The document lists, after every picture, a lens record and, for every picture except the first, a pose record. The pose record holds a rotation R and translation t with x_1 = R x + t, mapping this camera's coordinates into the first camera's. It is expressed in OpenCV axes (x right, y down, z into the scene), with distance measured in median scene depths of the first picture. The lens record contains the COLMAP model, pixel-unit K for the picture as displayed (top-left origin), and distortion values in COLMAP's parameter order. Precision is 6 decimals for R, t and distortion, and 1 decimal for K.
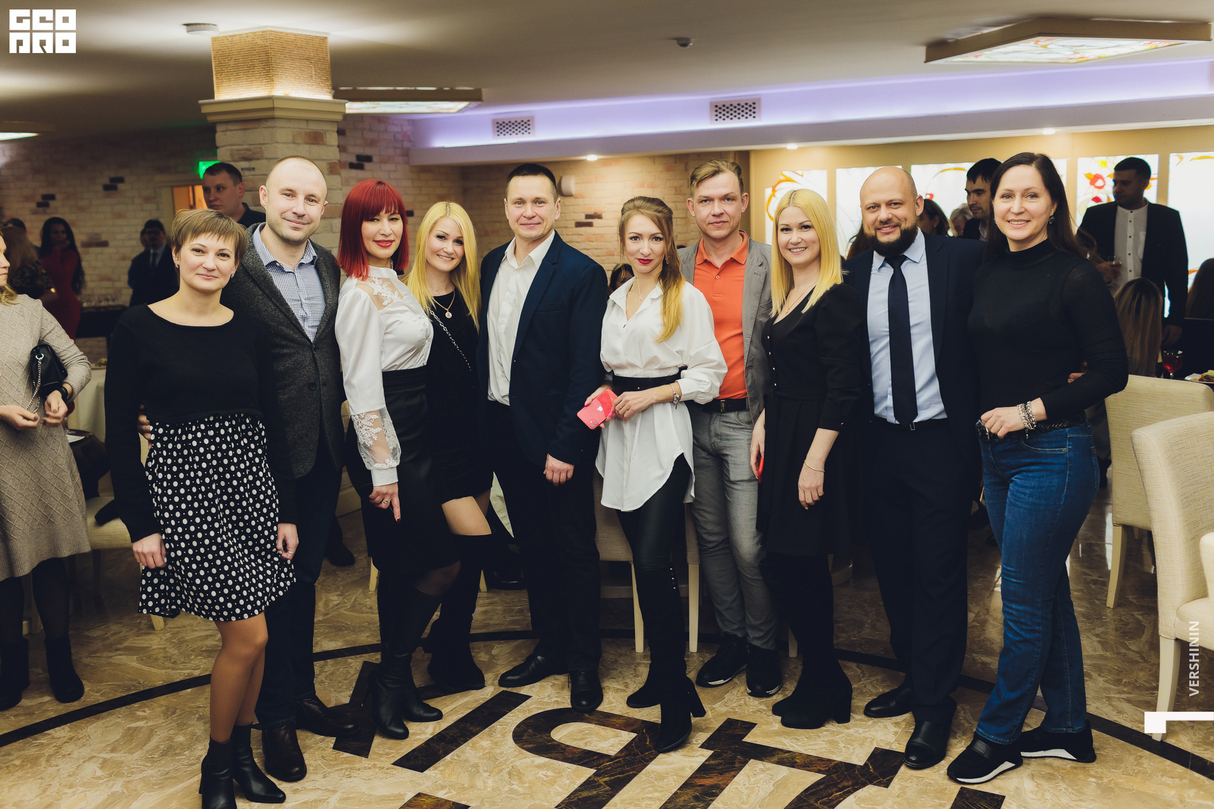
lens RADIAL K [[1134.1, 0, 603.0], [0, 1134.1, 398.2], [0, 0, 1]] dist [-0.002020, 0.000000]
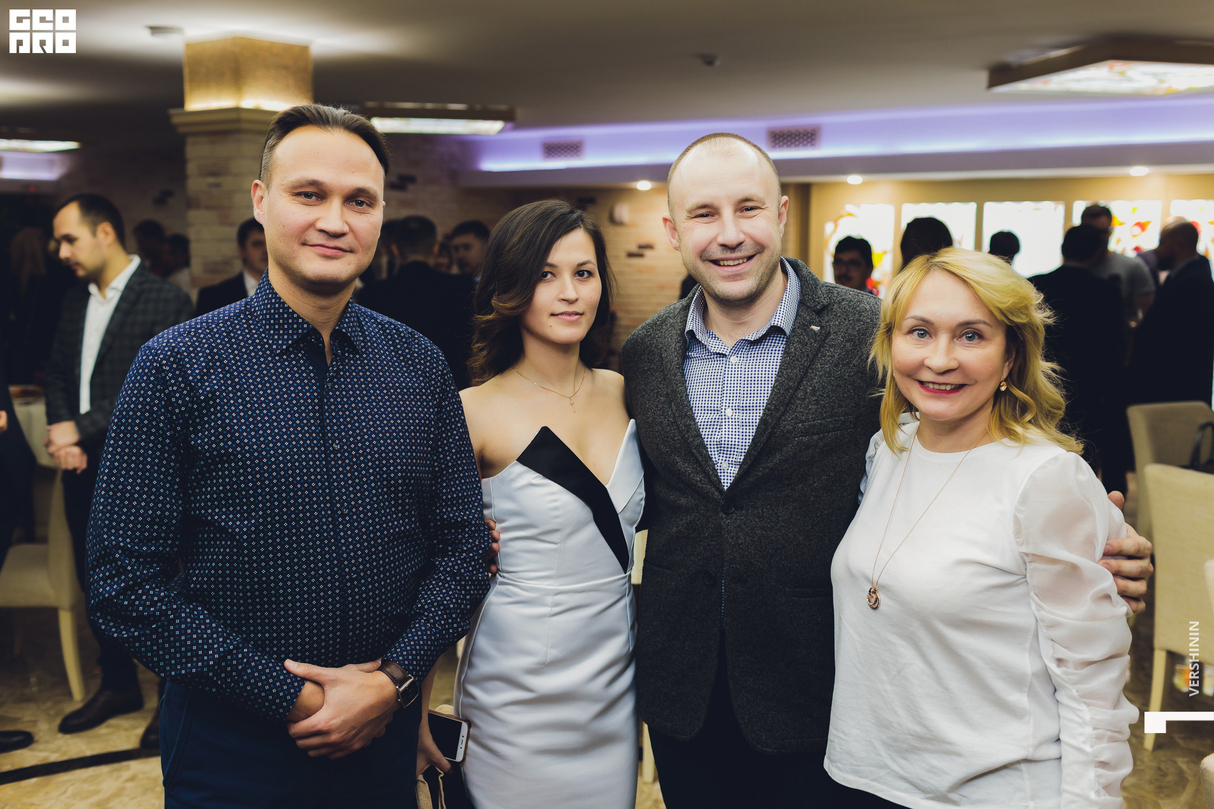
lens RADIAL K [[1134.1, 0, 613.3], [0, 1134.1, 411.4], [0, 0, 1]] dist [-0.002020, 0.000000]
pose [[0.996071, 0.044846, -0.076365, 0.066367], [-0.045709, 0.998909, -0.009593, -0.020212], [0.075852, 0.013046, 0.997034, 0.087416]]
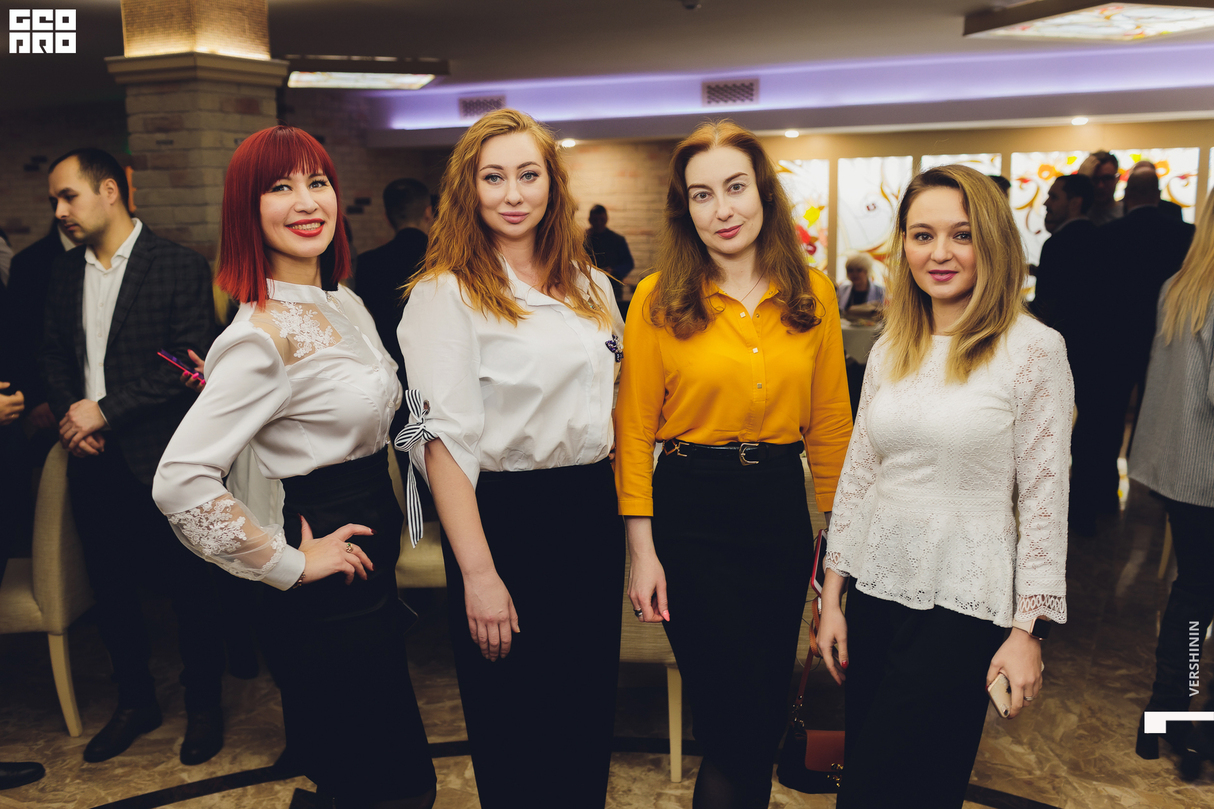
lens RADIAL K [[1134.1, 0, 606.0], [0, 1134.1, 393.5], [0, 0, 1]] dist [-0.002020, 0.000000]
pose [[0.999193, 0.008561, 0.039231, -0.020067], [-0.008641, 0.999961, 0.001860, -0.019663], [-0.039214, -0.002198, 0.999228, 0.132336]]
